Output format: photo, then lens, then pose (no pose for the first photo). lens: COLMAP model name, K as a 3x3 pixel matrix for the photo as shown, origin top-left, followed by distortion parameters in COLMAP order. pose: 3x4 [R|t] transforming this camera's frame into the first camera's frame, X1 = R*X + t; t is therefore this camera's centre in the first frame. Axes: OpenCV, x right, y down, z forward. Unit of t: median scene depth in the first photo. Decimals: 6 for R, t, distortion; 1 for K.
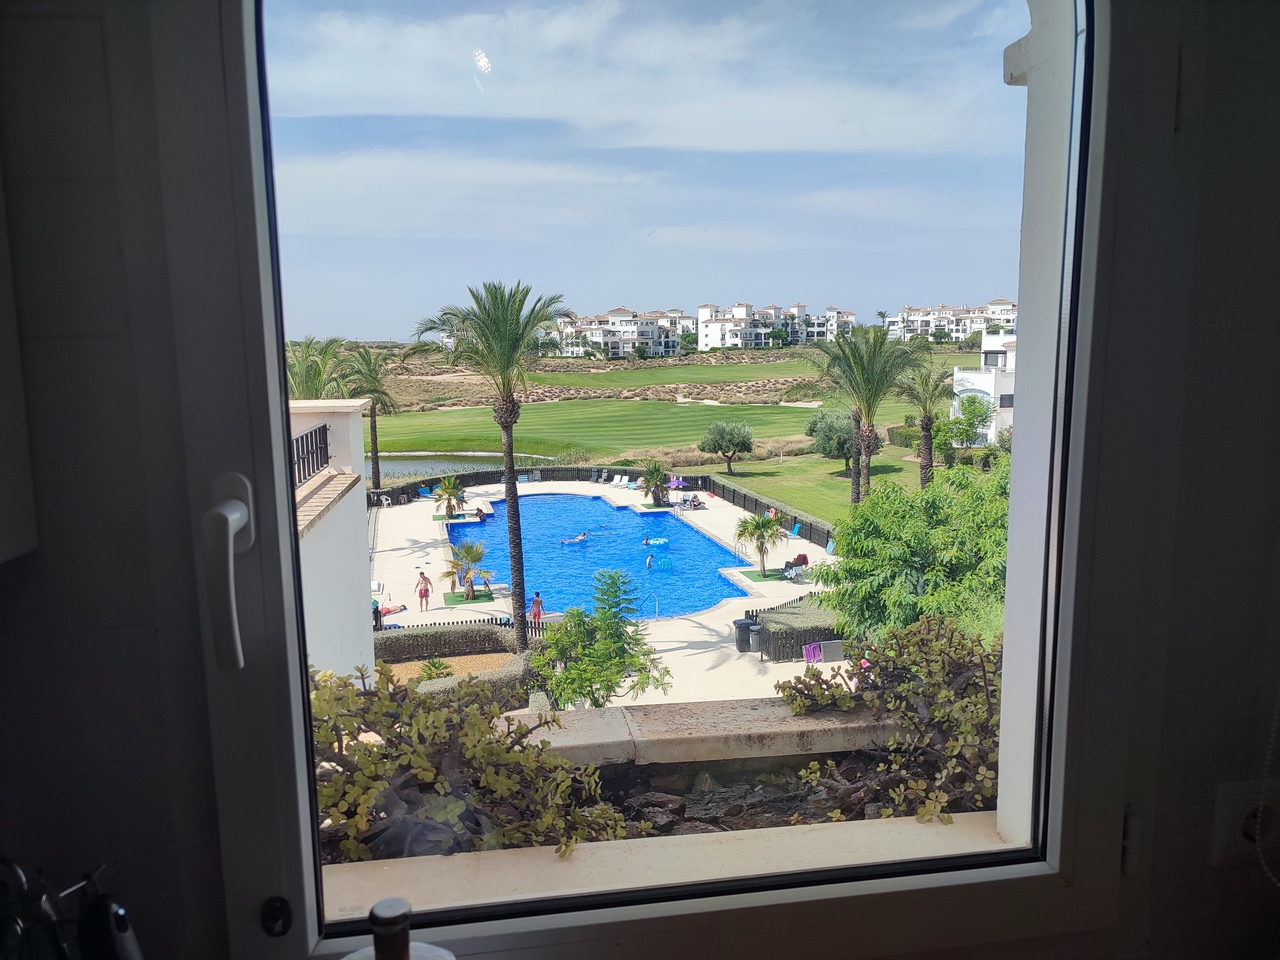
lens RADIAL K [[935.0, 0, 638.5], [0, 935.0, 482.1], [0, 0, 1]] dist [0.000151, 0.000001]
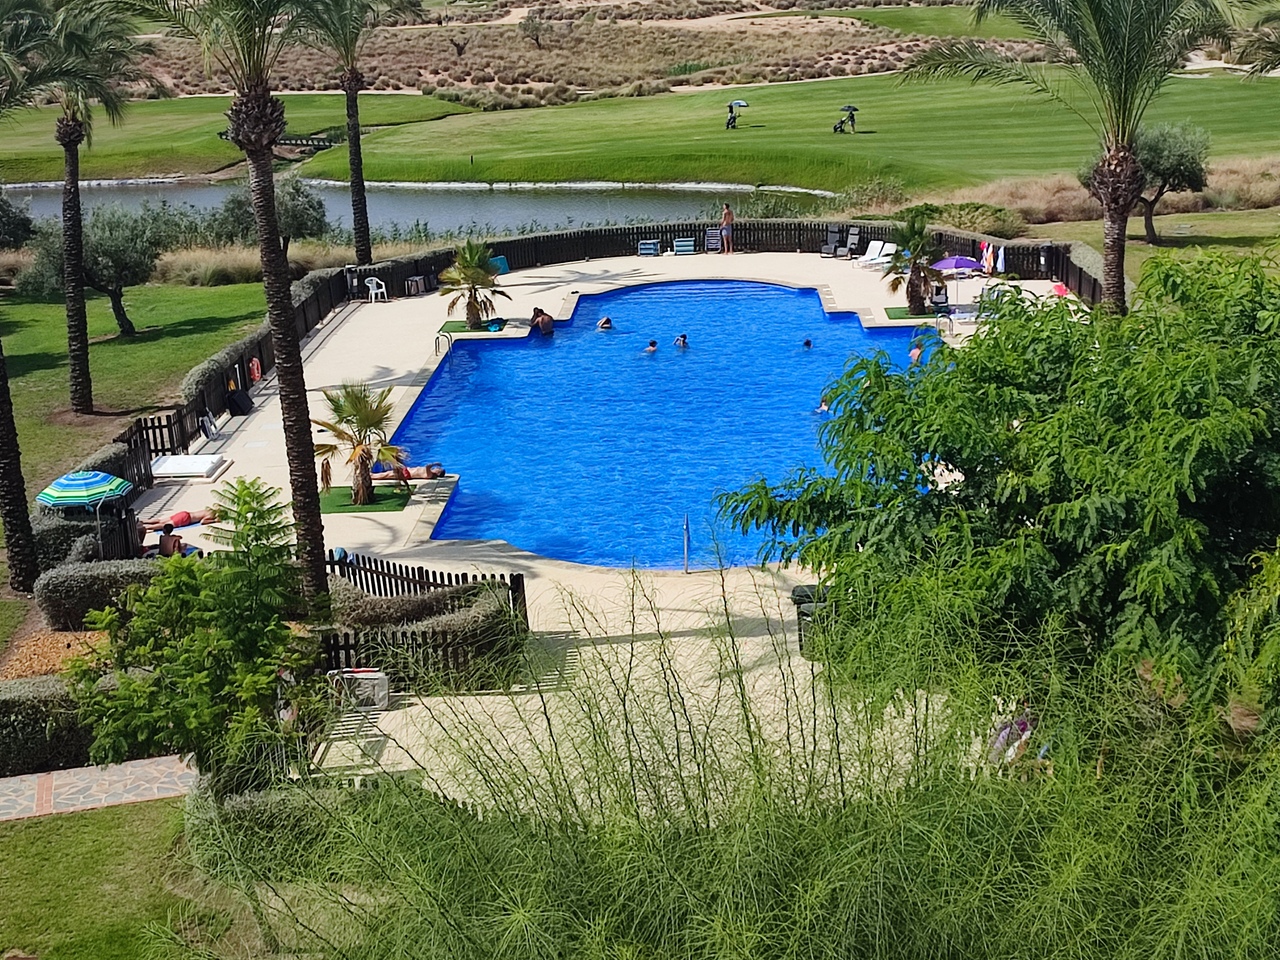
lens RADIAL K [[1918.4, 0, 640.0], [0, 1918.4, 480.4], [0, 0, 1]] dist [0.029477, 0.000000]
pose [[0.953722, 0.051190, -0.296300, 0.158721], [-0.013479, 0.991690, 0.127944, -0.010480], [0.300388, -0.118029, 0.946486, 0.062442]]
